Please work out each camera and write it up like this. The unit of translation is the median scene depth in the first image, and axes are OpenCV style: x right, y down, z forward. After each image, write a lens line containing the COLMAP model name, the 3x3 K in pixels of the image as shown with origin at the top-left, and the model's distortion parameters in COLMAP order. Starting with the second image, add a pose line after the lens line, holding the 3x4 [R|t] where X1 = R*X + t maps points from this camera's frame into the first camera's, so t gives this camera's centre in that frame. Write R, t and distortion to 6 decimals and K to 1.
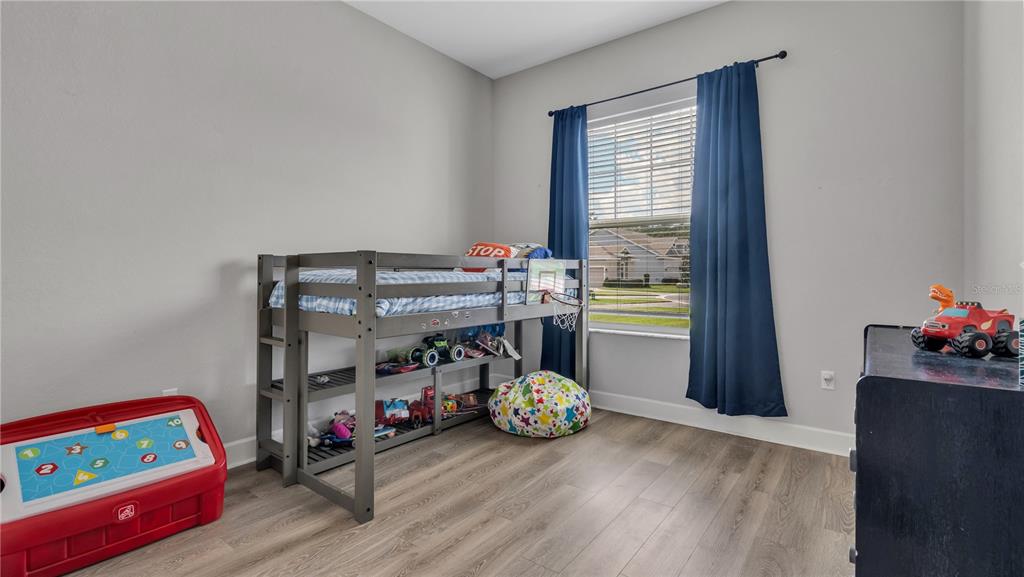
lens RADIAL K [[468.2, 0, 507.6], [0, 468.2, 285.0], [0, 0, 1]] dist [-0.001860, -0.000341]
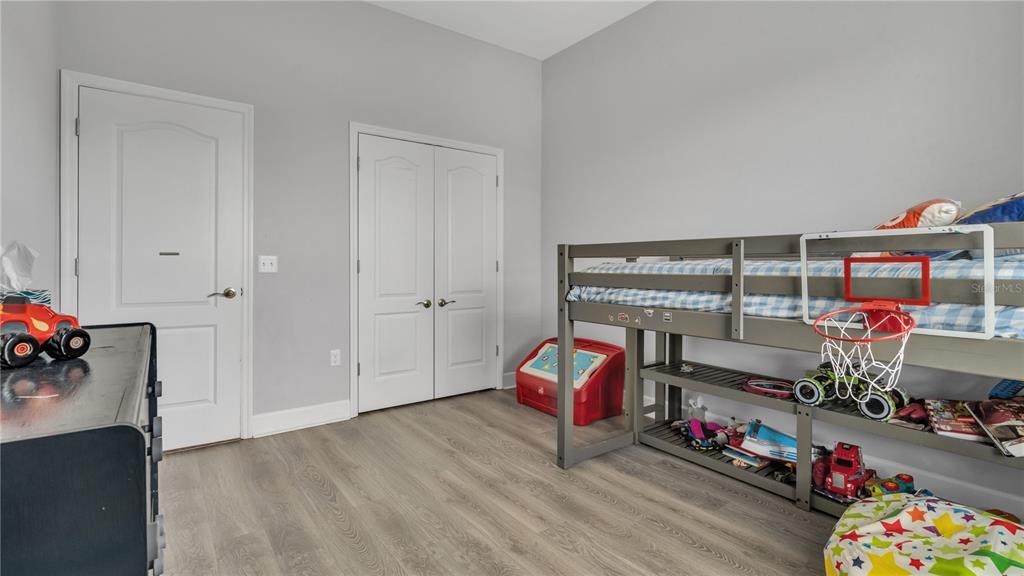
lens RADIAL K [[468.2, 0, 507.6], [0, 468.2, 284.5], [0, 0, 1]] dist [-0.001860, -0.000341]
pose [[-0.269767, 0.040474, -0.962075, 0.744133], [-0.022967, 0.998562, 0.048449, -0.021163], [0.962652, 0.035166, -0.268449, 0.985158]]
